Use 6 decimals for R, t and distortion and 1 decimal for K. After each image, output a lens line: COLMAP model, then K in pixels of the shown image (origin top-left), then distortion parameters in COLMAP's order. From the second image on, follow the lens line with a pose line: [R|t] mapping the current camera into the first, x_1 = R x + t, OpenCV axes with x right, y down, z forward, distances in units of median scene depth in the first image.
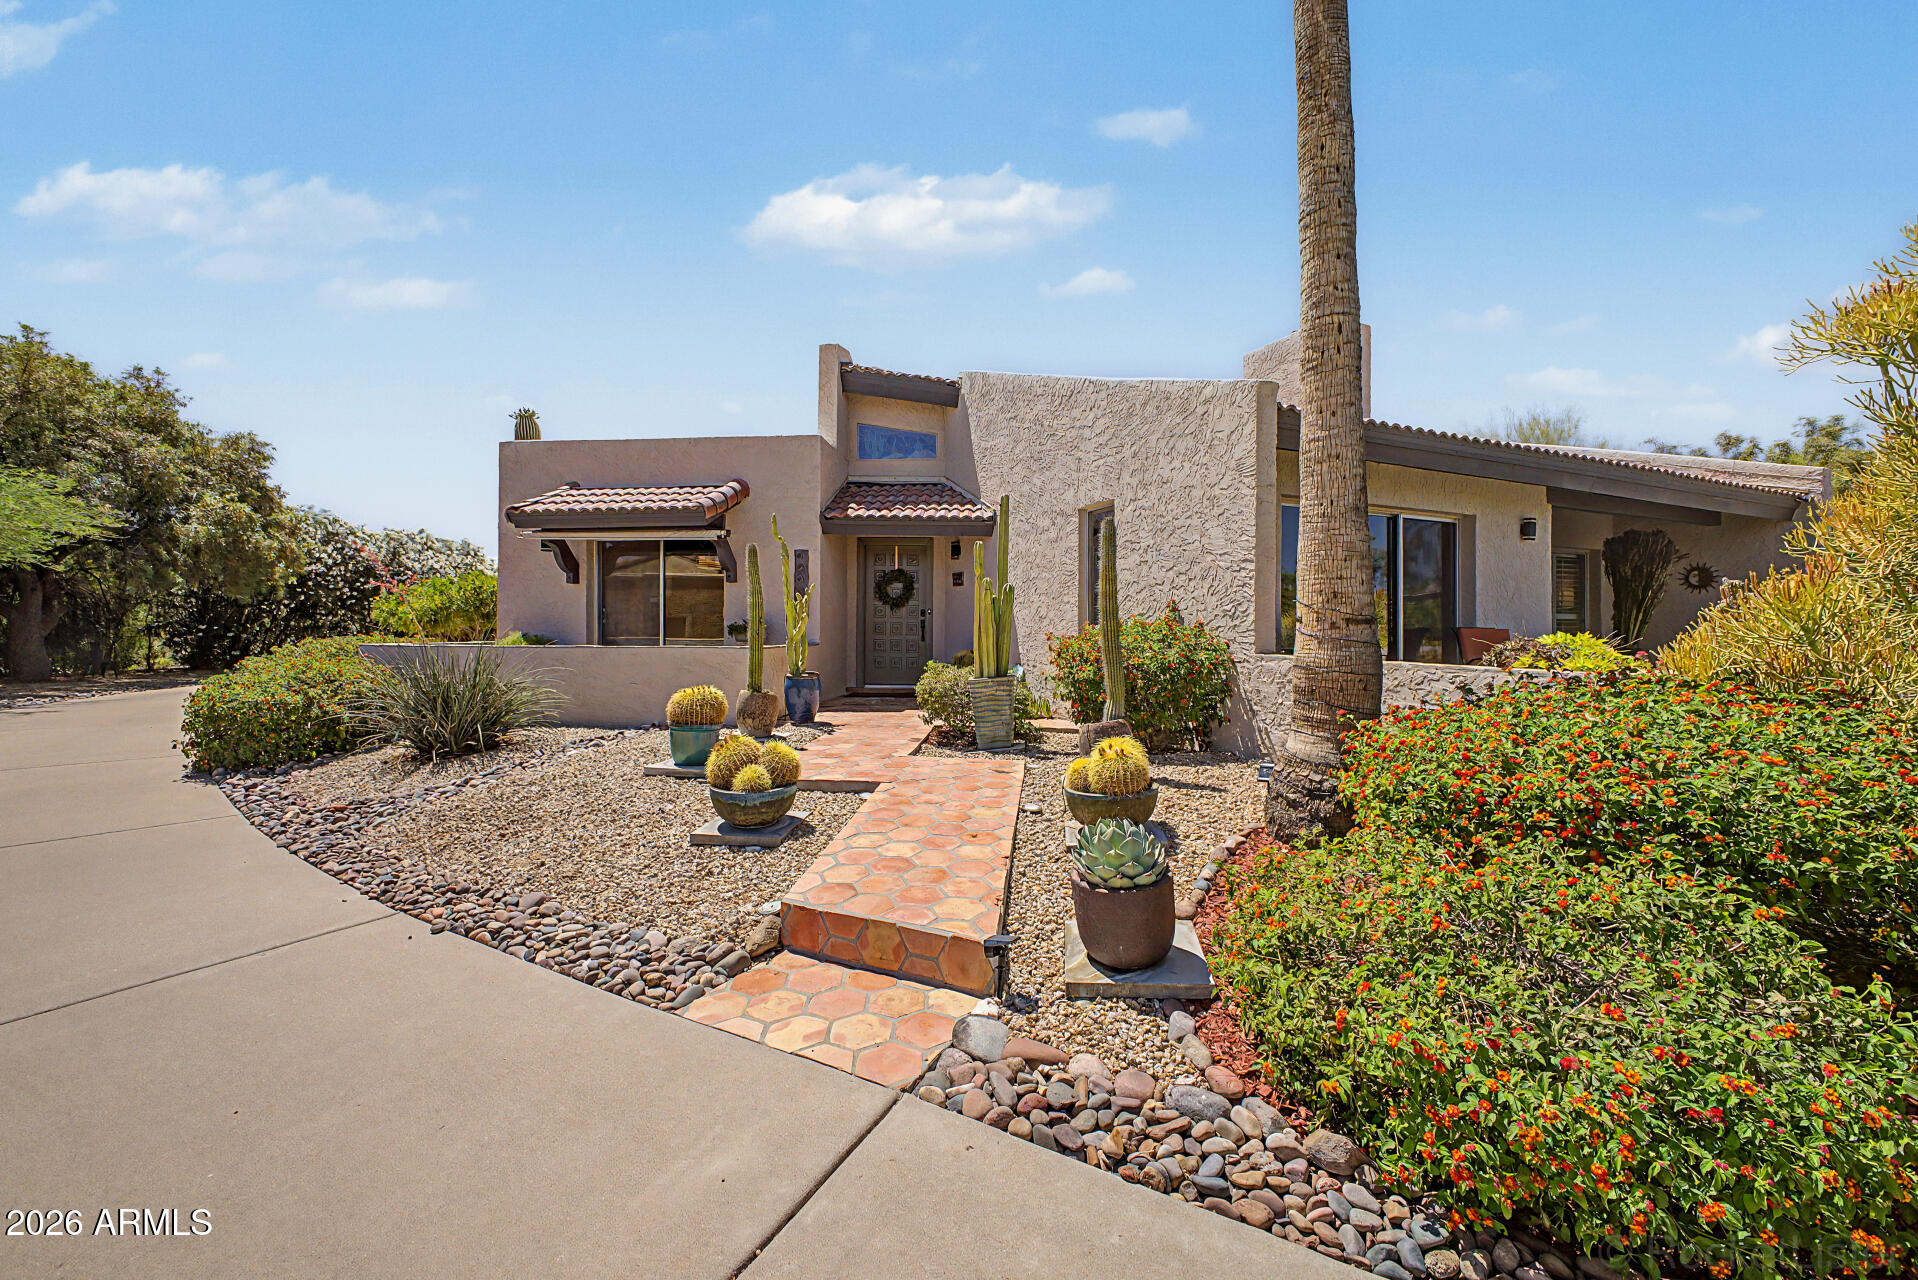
lens RADIAL K [[776.7, 0, 953.0], [0, 776.7, 634.2], [0, 0, 1]] dist [0.007405, -0.000194]
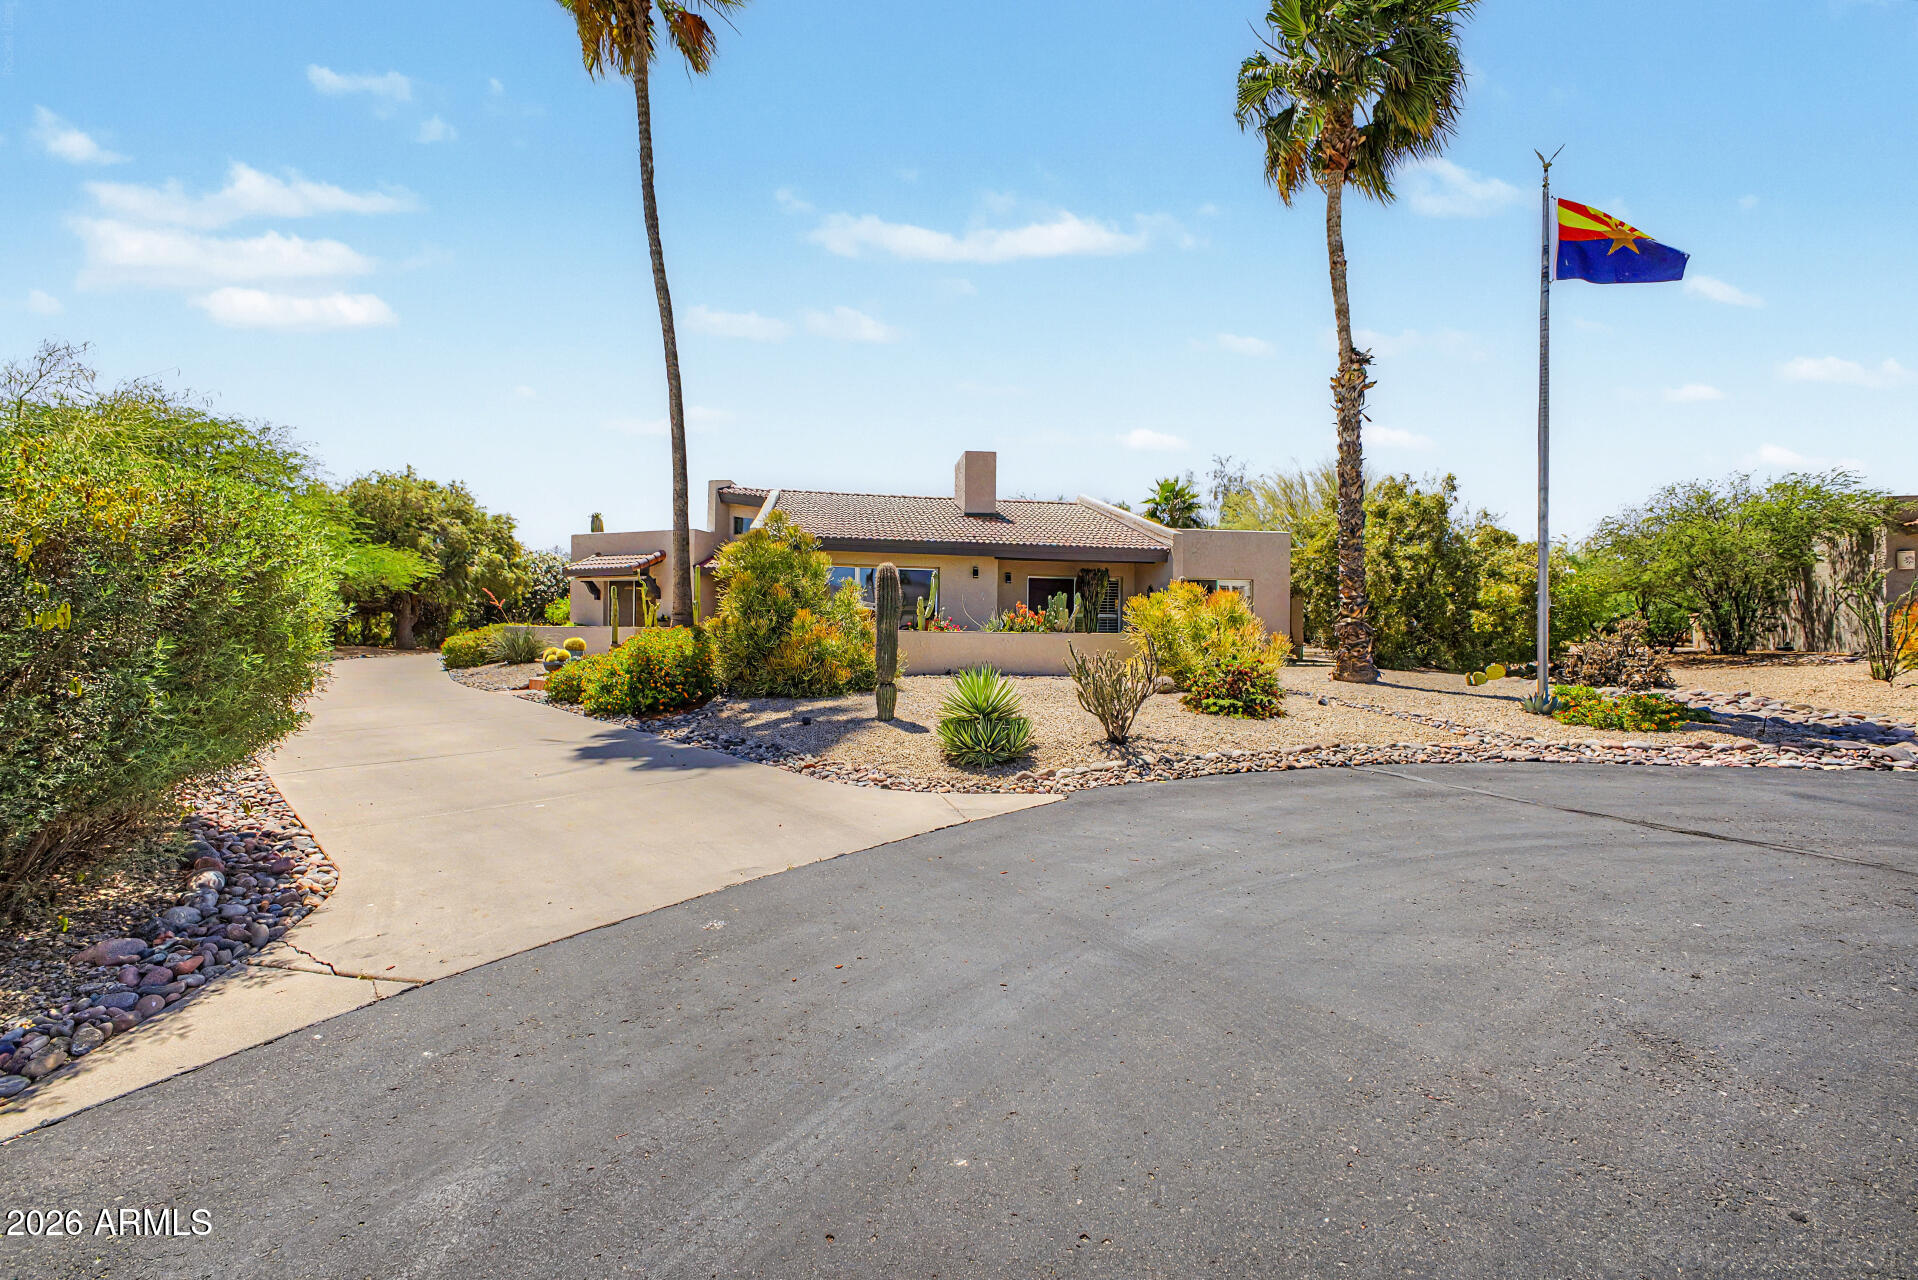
lens RADIAL K [[757.8, 0, 962.5], [0, 757.8, 632.4], [0, 0, 1]] dist [0.014392, -0.000074]
pose [[0.970397, 0.004259, -0.241477, 0.575302], [-0.005112, 0.999983, -0.002904, 0.014741], [0.241461, 0.004053, 0.970402, -0.465905]]
